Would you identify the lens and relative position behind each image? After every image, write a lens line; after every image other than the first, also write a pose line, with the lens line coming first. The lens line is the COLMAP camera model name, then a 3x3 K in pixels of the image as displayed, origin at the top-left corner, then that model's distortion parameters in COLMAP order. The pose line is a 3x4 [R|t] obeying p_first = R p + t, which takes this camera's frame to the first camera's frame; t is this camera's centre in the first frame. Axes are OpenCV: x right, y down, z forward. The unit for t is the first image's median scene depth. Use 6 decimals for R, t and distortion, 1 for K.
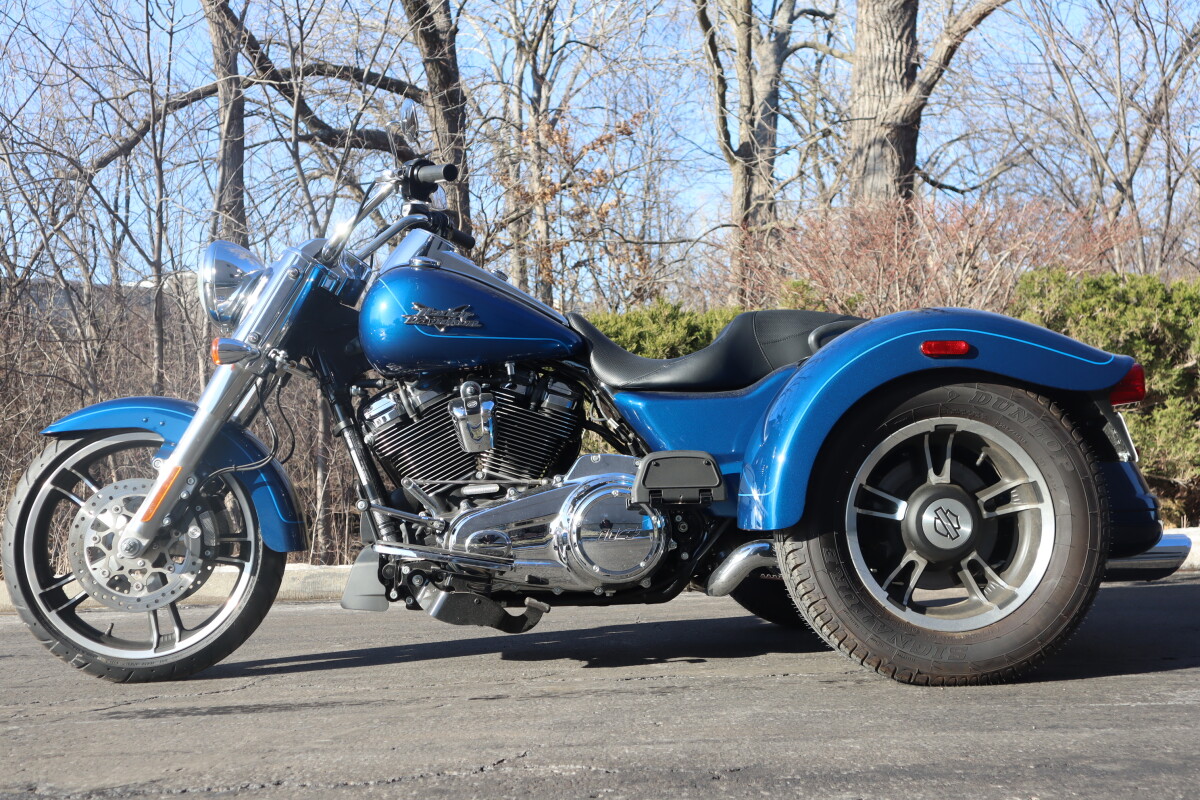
lens RADIAL K [[1436.3, 0, 595.9], [0, 1436.3, 399.1], [0, 0, 1]] dist [0.015317, 0.000000]
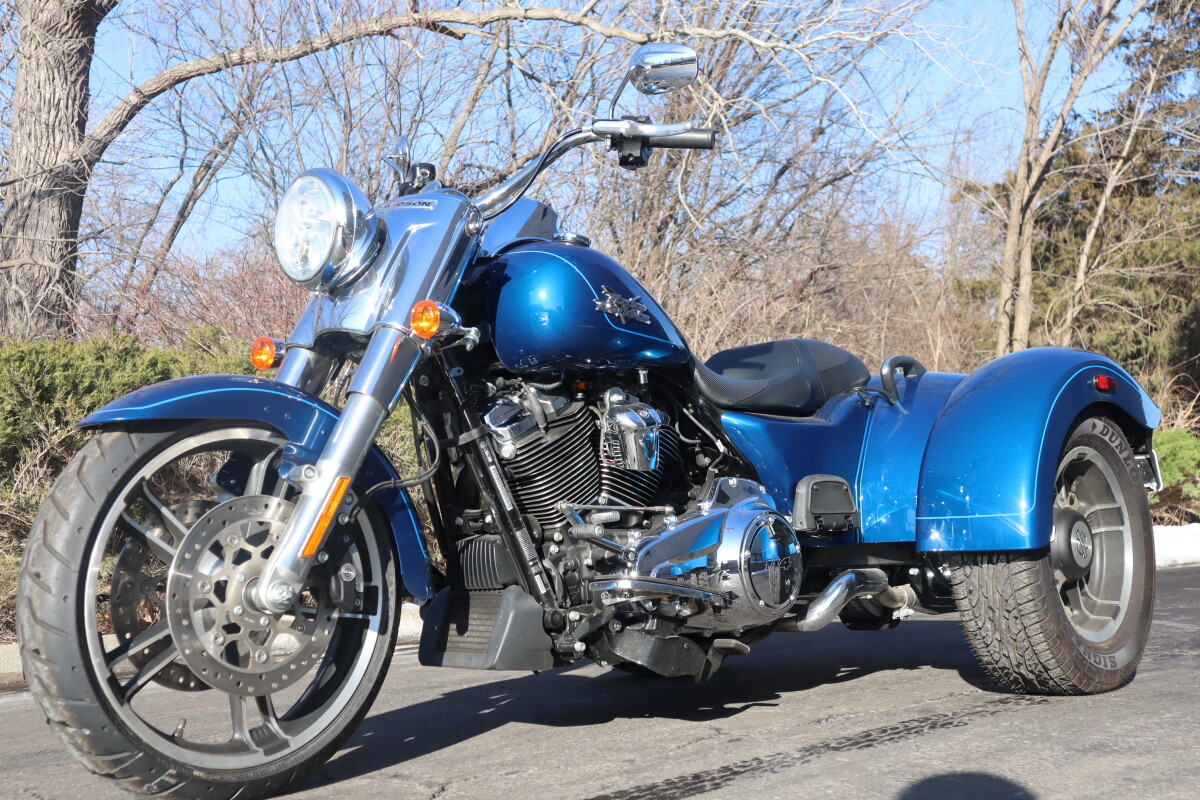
lens RADIAL K [[1436.3, 0, 599.8], [0, 1436.3, 396.6], [0, 0, 1]] dist [0.015317, 0.000000]
pose [[0.715501, 0.069017, 0.695195, -0.670889], [-0.020774, 0.996770, -0.077576, 0.057335], [-0.698303, 0.041063, 0.714623, 0.399222]]
